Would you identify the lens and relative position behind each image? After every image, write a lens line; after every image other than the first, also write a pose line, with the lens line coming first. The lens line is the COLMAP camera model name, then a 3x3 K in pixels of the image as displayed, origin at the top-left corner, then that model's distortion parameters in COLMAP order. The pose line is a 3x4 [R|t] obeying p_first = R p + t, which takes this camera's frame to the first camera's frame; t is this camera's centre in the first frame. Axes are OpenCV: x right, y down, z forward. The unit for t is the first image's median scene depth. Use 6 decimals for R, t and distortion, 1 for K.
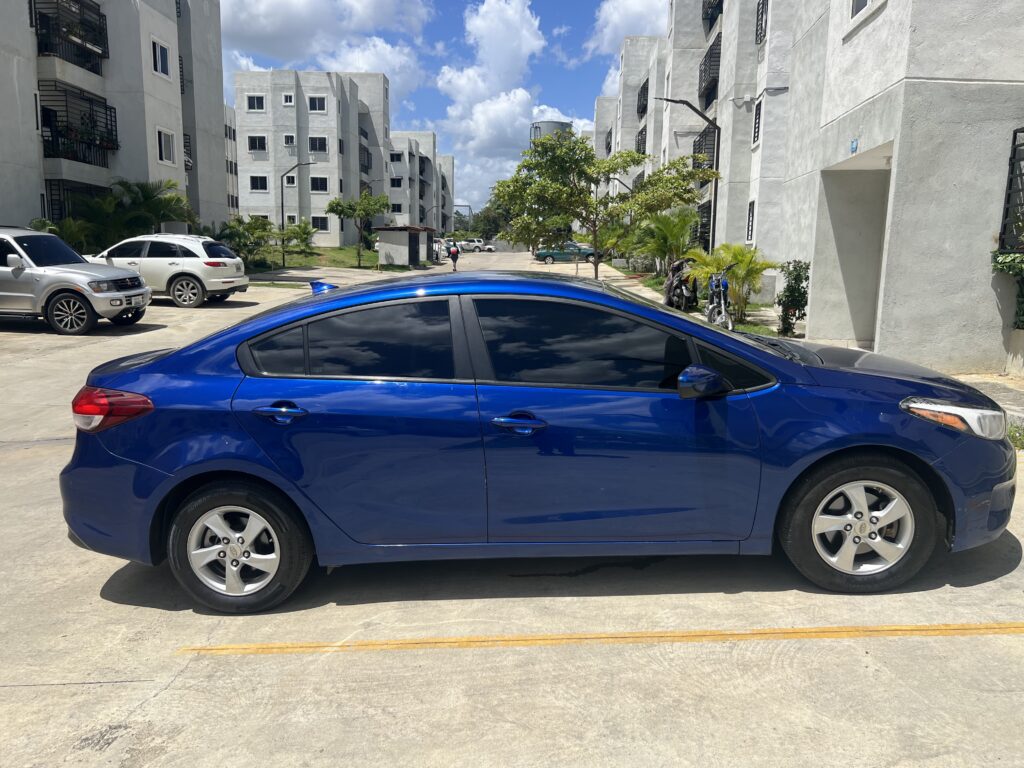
lens RADIAL K [[781.8, 0, 512.0], [0, 781.8, 384.0], [0, 0, 1]] dist [0.074038, -0.090498]
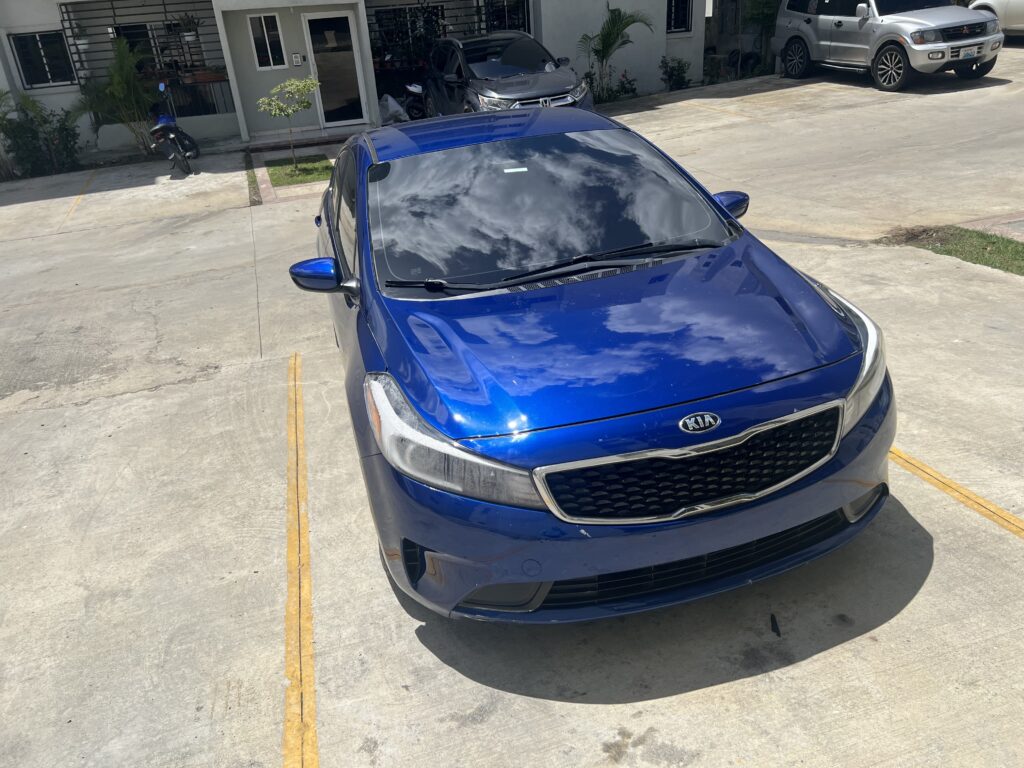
lens RADIAL K [[787.5, 0, 516.6], [0, 787.5, 383.2], [0, 0, 1]] dist [0.058329, -0.077330]
pose [[0.309416, 0.376699, -0.873132, 0.308381], [-0.066219, 0.924497, 0.375393, -0.066999], [0.948618, -0.058335, 0.310999, 0.230843]]
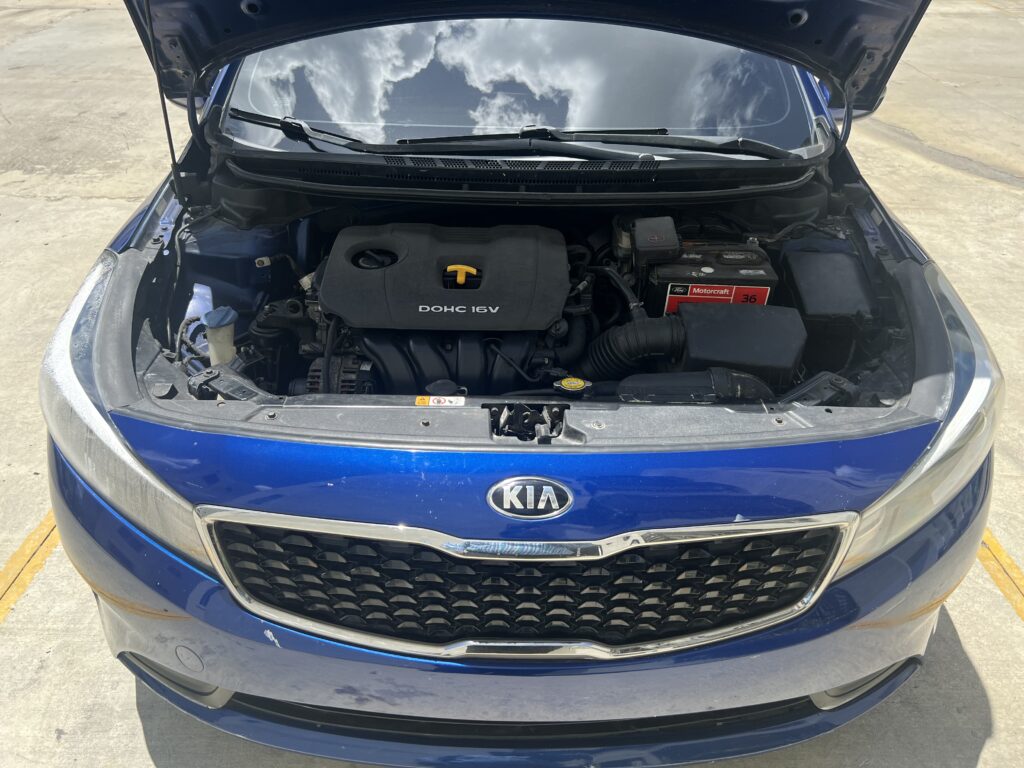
lens RADIAL K [[781.8, 0, 512.0], [0, 781.8, 384.0], [0, 0, 1]] dist [0.074038, -0.090498]
pose [[0.043765, 0.560956, -0.826688, 0.240061], [-0.186863, 0.817474, 0.544811, -0.054356], [0.981411, 0.130634, 0.140598, 0.303720]]
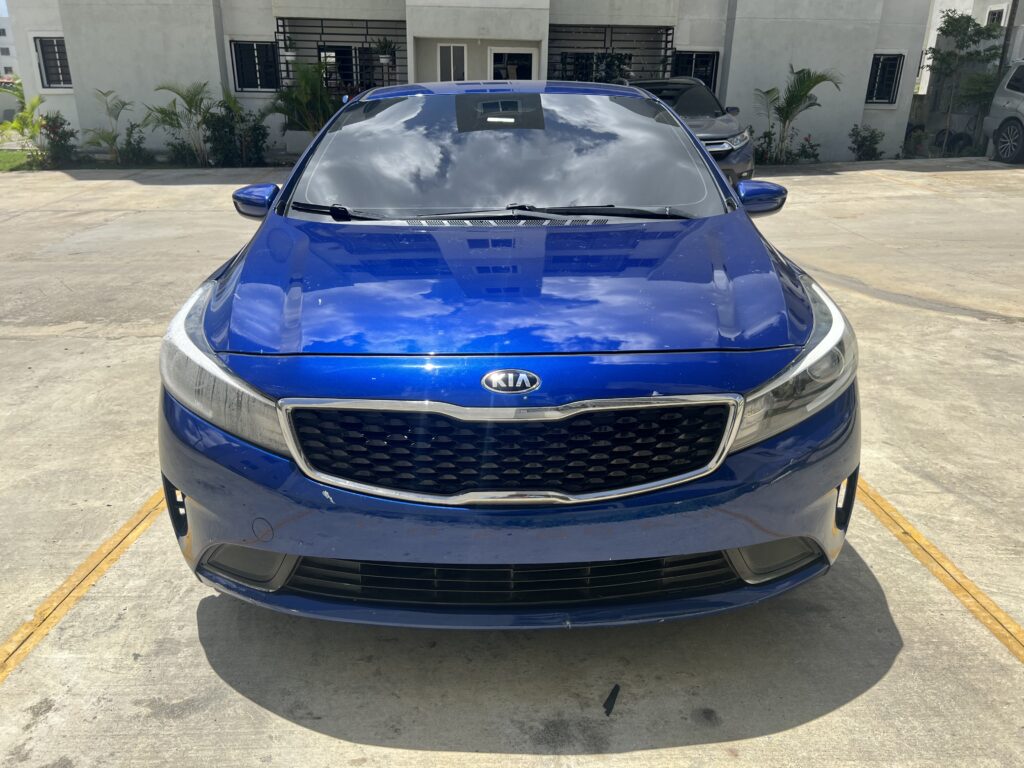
lens RADIAL K [[781.8, 0, 512.0], [0, 781.8, 384.0], [0, 0, 1]] dist [0.074038, -0.090498]
pose [[0.048391, 0.344026, -0.937712, 0.291498], [-0.162478, 0.929019, 0.332452, -0.039158], [0.985525, 0.136270, 0.100853, 0.306977]]
